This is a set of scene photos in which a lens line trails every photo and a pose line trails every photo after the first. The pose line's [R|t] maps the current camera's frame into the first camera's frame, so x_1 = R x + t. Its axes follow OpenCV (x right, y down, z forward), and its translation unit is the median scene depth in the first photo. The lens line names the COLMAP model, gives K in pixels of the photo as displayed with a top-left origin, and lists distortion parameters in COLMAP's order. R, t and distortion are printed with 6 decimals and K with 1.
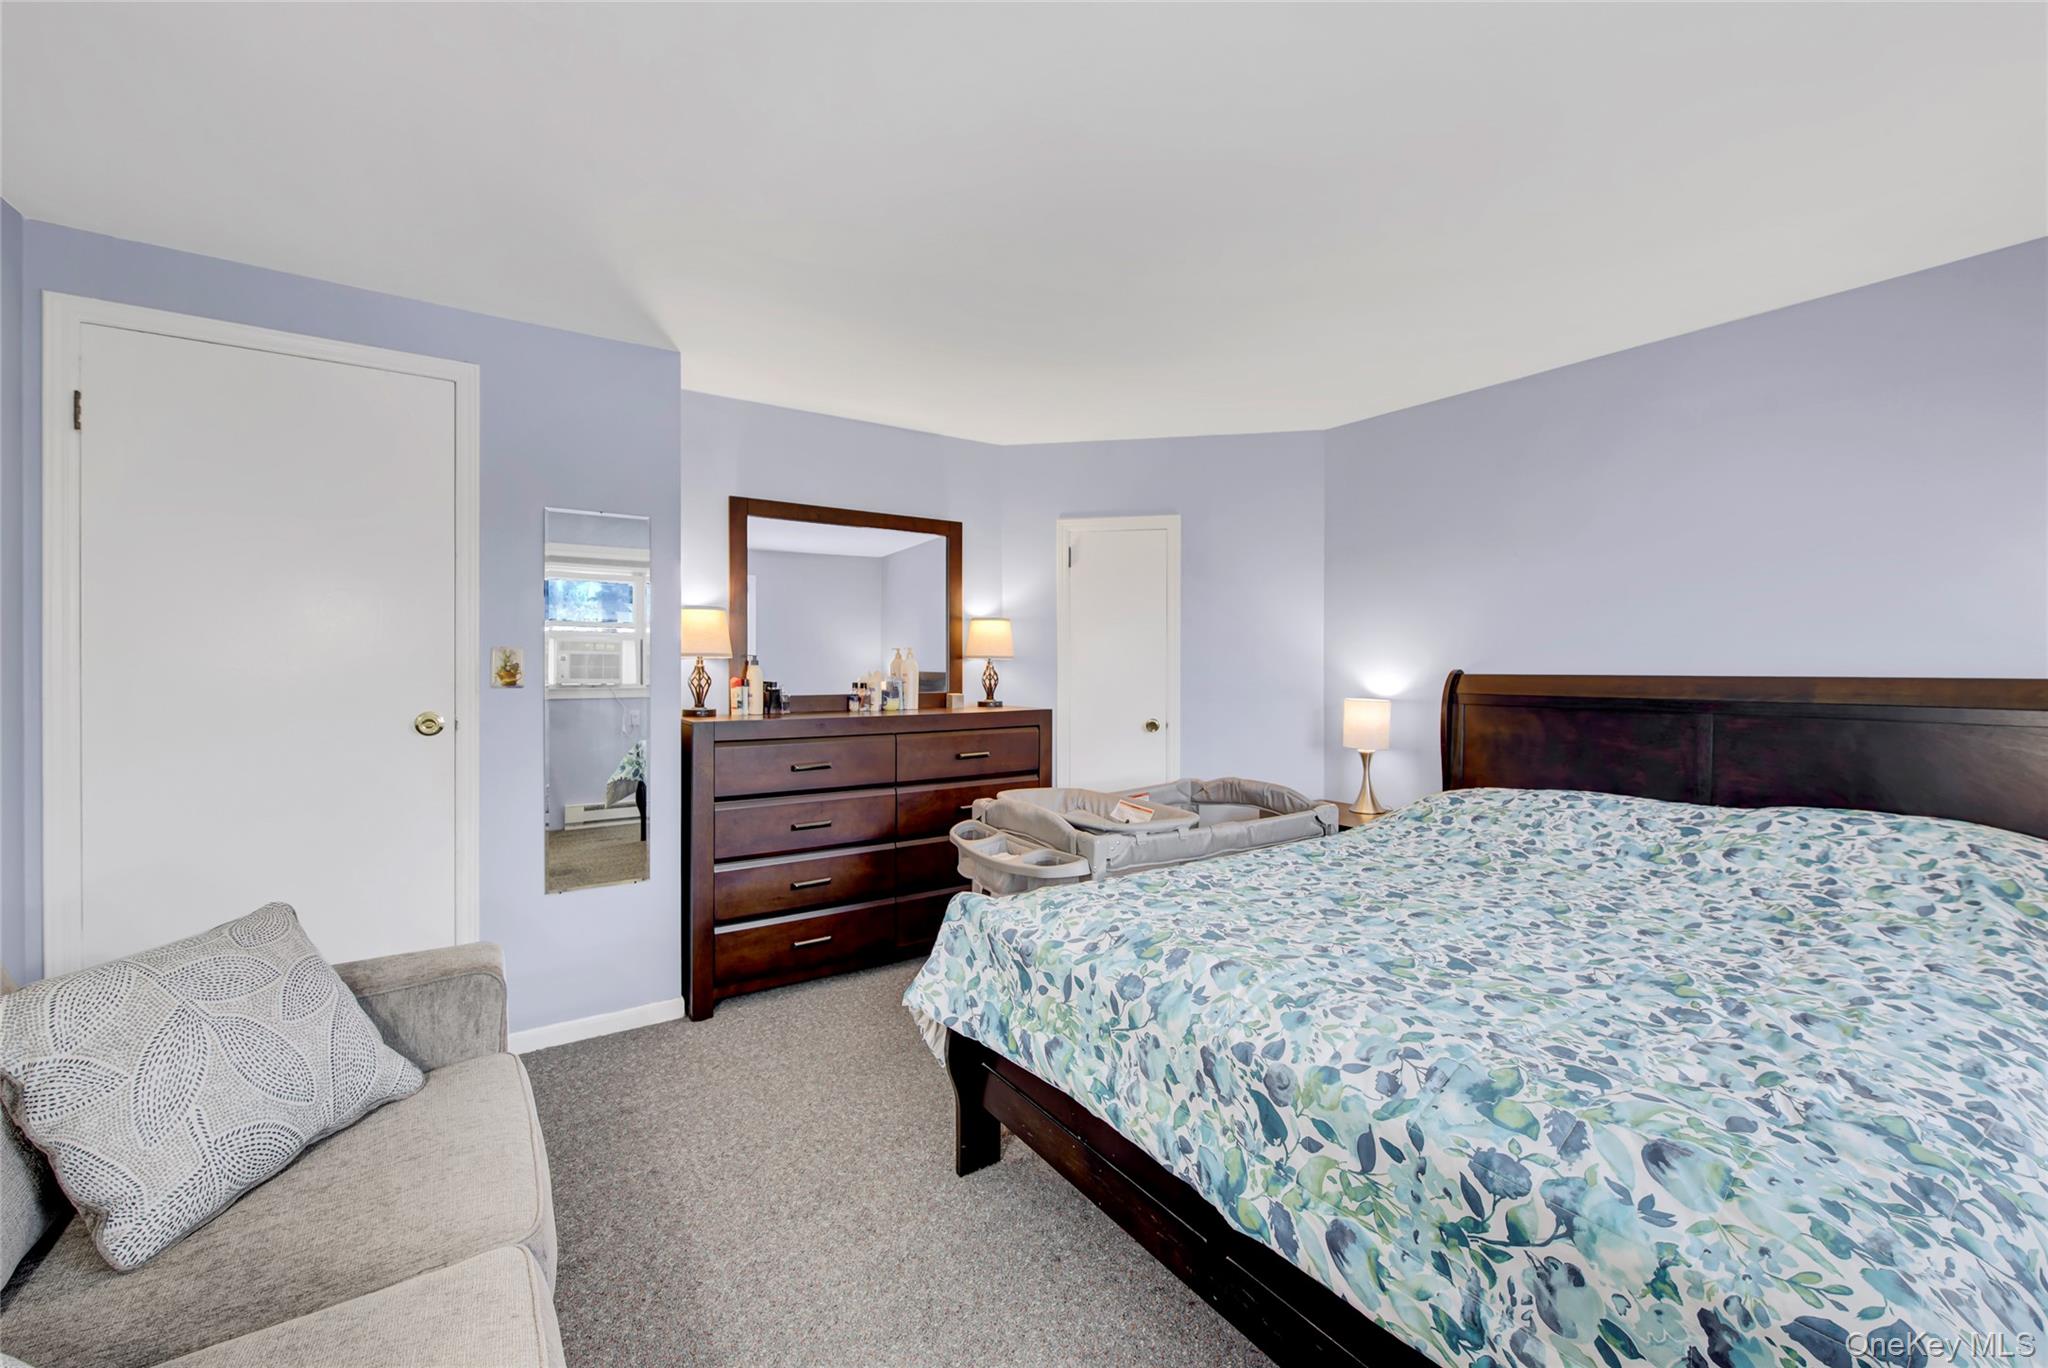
lens RADIAL K [[827.2, 0, 1022.1], [0, 827.2, 666.5], [0, 0, 1]] dist [0.004085, 0.000120]
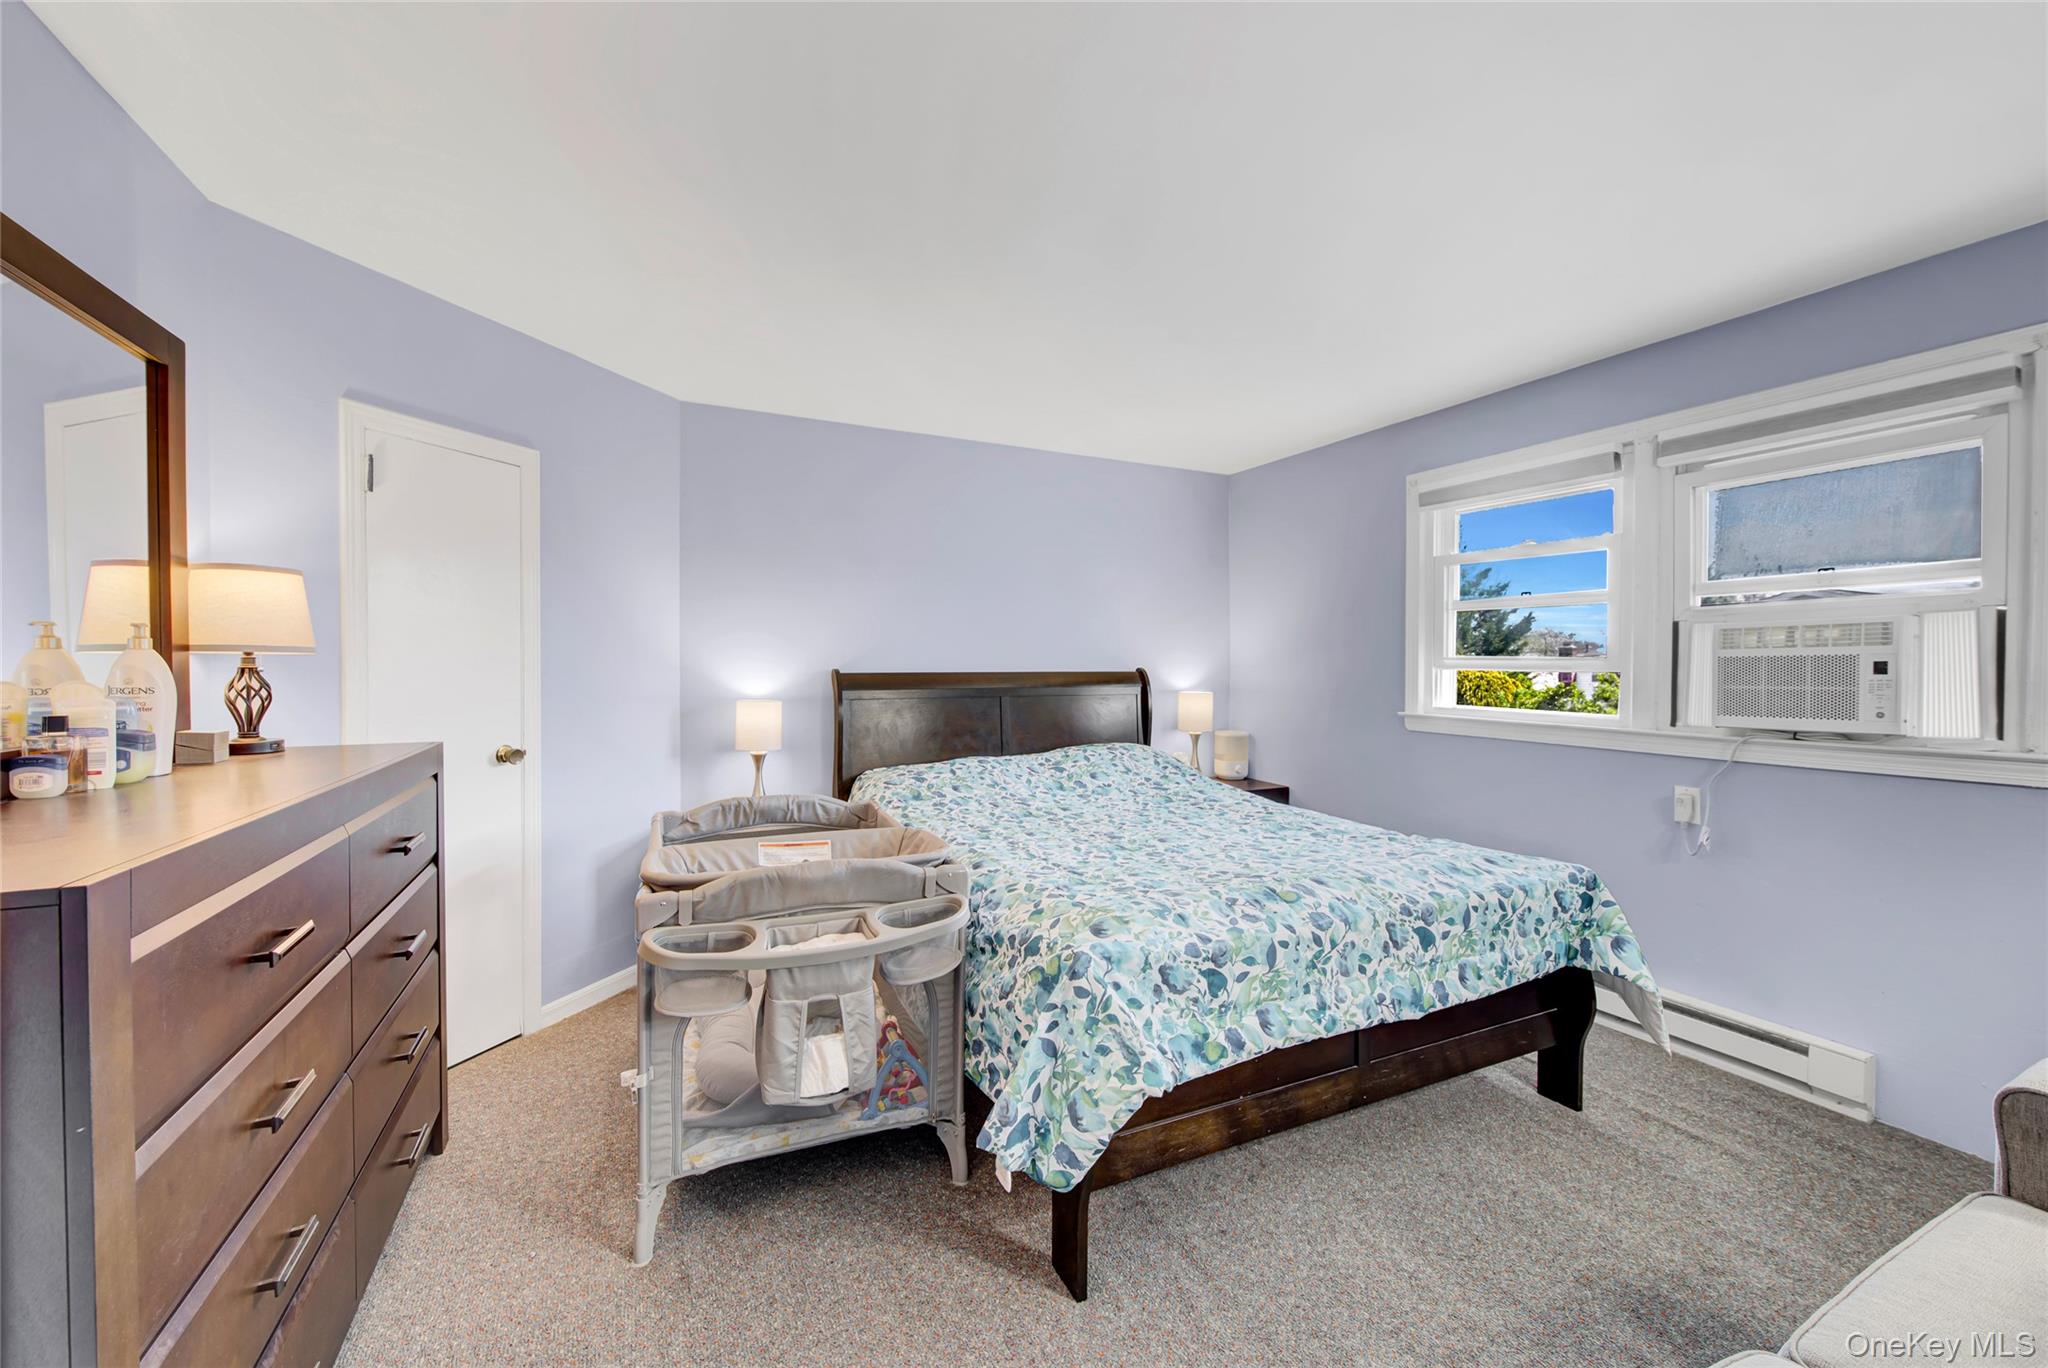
lens RADIAL K [[827.2, 0, 1027.6], [0, 827.2, 685.8], [0, 0, 1]] dist [0.004085, 0.000120]
pose [[0.134137, -0.026386, 0.990612, -1.000760], [0.003837, 0.999652, 0.026107, -0.003268], [-0.990955, 0.000299, 0.134191, 1.091887]]
